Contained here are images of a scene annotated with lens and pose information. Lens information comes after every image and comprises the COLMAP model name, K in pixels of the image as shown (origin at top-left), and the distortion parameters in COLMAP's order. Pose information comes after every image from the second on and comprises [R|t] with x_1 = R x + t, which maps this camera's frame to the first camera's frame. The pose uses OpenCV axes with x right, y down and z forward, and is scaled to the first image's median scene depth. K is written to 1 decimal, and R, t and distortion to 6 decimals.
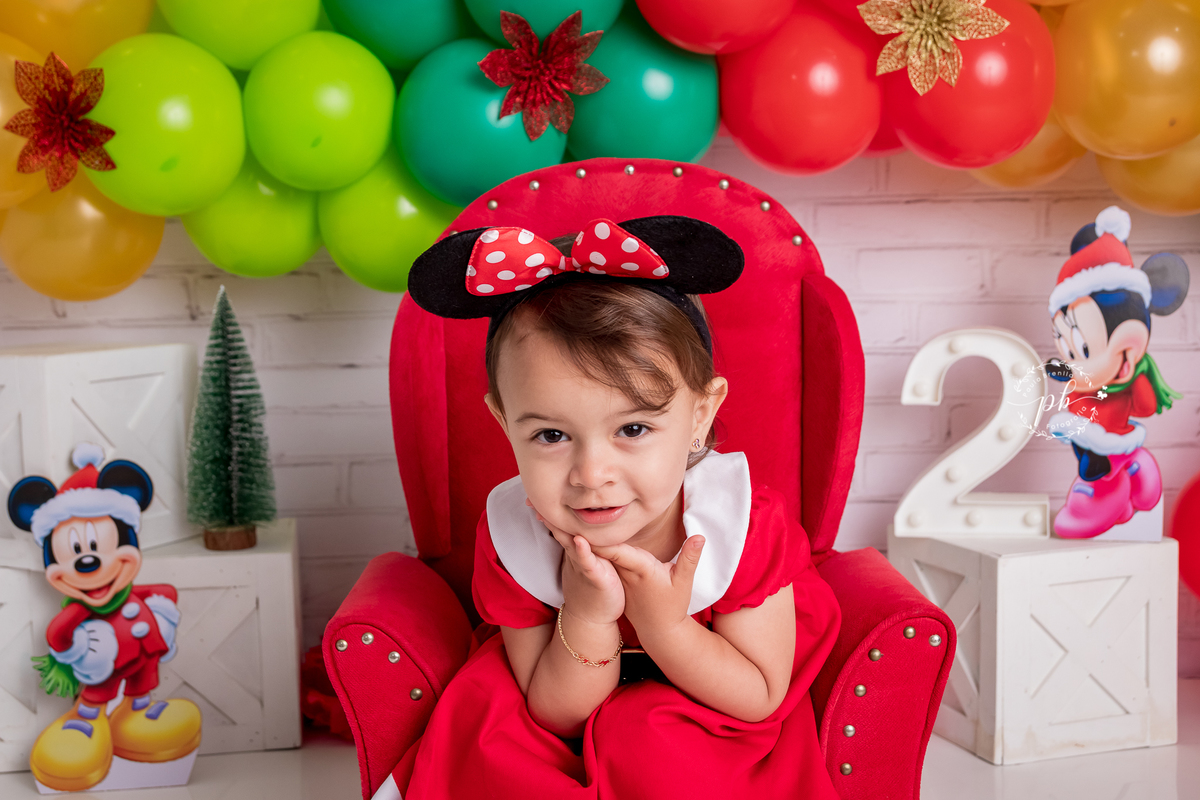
lens RADIAL K [[1695.0, 0, 588.0], [0, 1695.0, 406.3], [0, 0, 1]] dist [0.126469, 0.000000]
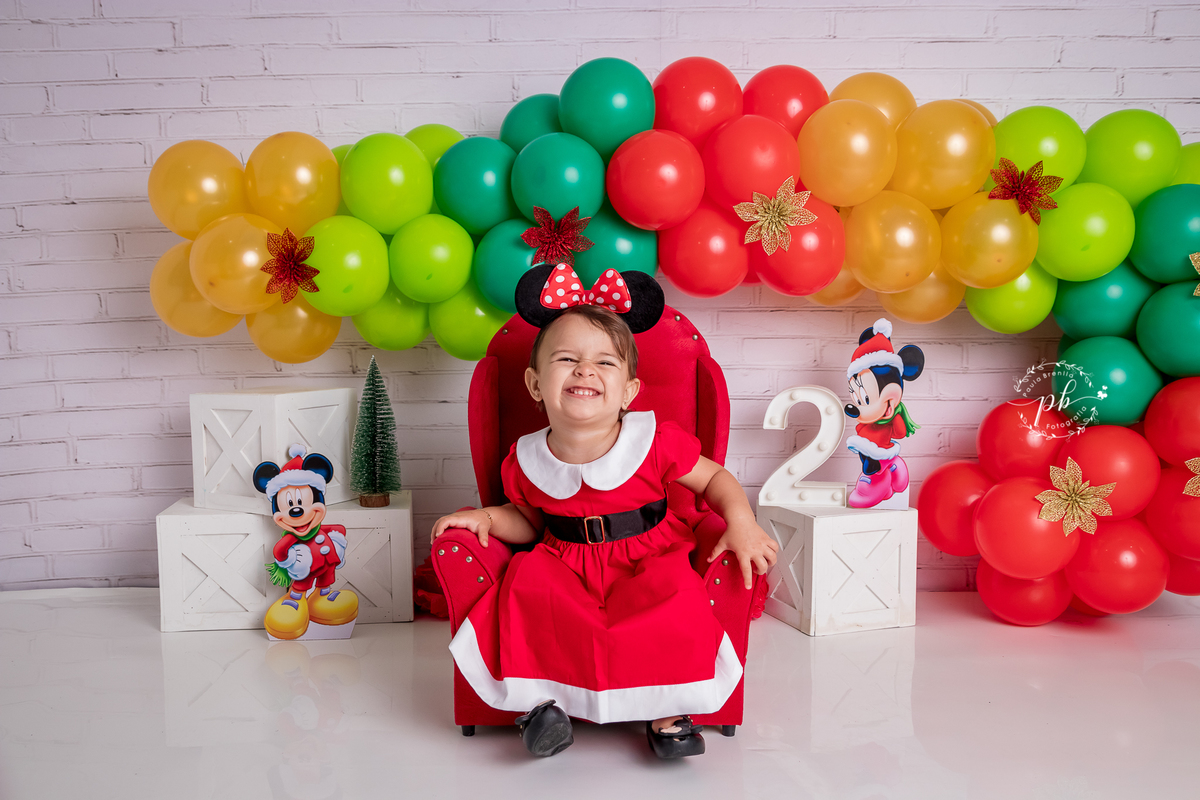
lens RADIAL K [[1163.4, 0, 585.1], [0, 1163.4, 407.8], [0, 0, 1]] dist [-0.010742, 0.000000]
pose [[0.999802, 0.015518, -0.012493, 0.019106], [-0.015727, 0.999736, -0.016761, -0.000159], [0.012230, 0.016954, 0.999781, -0.195590]]
